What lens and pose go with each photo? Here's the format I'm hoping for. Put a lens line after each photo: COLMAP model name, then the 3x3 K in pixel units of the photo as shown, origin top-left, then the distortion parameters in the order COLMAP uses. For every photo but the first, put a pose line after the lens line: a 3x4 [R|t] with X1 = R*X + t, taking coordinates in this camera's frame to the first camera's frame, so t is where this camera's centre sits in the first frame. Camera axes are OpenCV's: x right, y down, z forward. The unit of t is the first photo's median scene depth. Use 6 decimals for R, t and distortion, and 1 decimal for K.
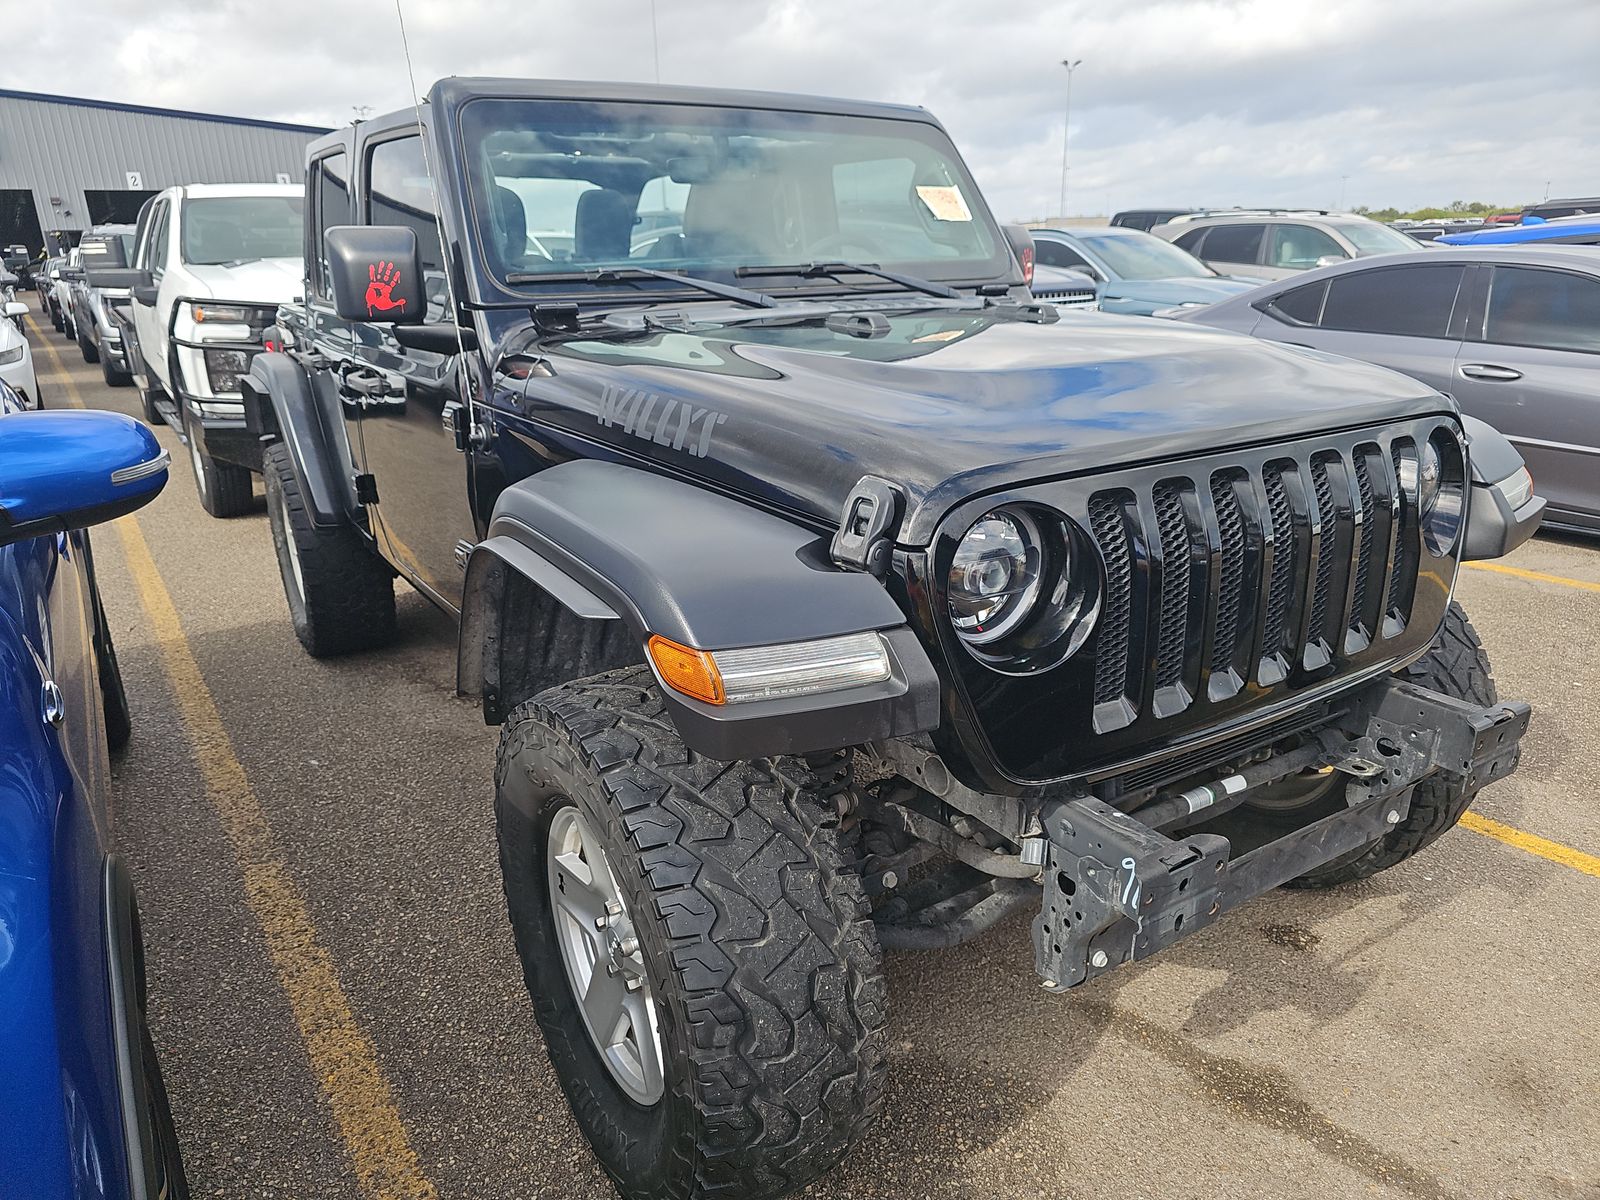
lens RADIAL K [[1117.9, 0, 800.0], [0, 1117.9, 600.0], [0, 0, 1]] dist [0.003329, -0.002286]
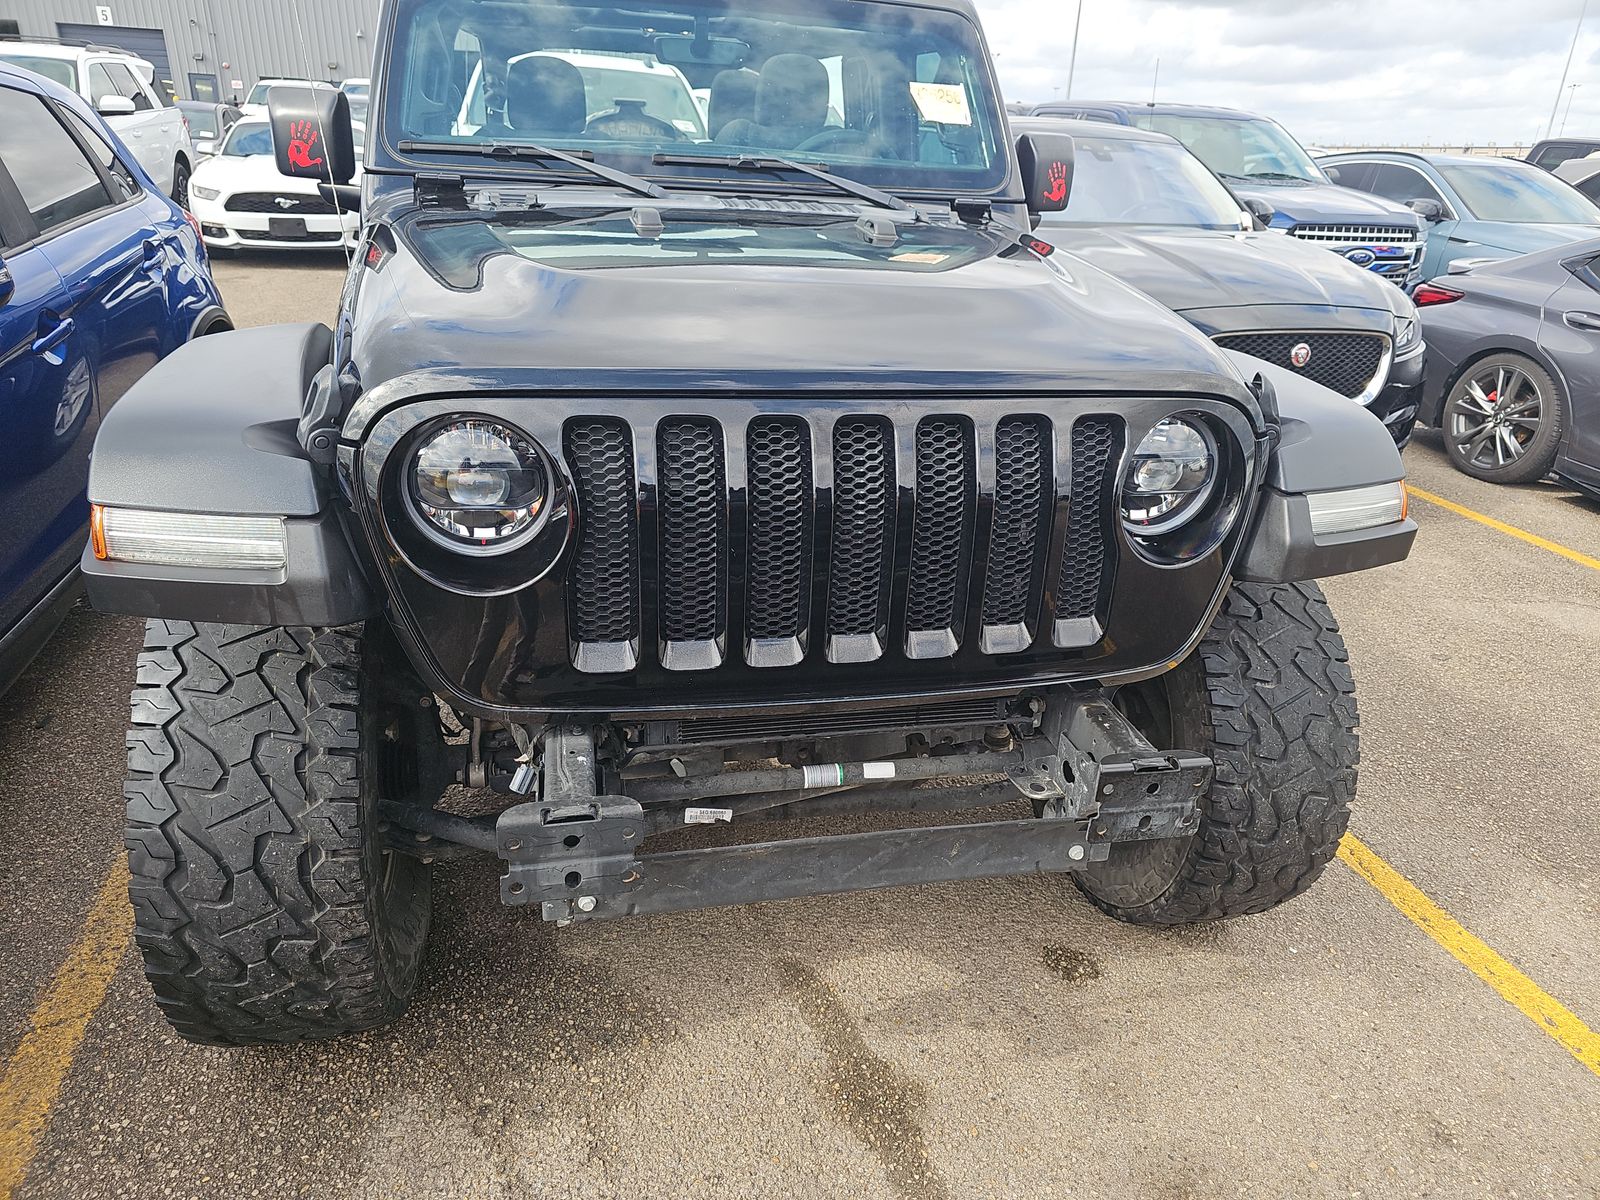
lens RADIAL K [[1106.6, 0, 800.0], [0, 1106.6, 600.0], [0, 0, 1]] dist [0.077998, -0.122932]
pose [[0.939889, 0.189963, -0.283766, 0.558194], [-0.165430, 0.980259, 0.108284, -0.059794], [0.298734, -0.054832, 0.952760, 0.125226]]
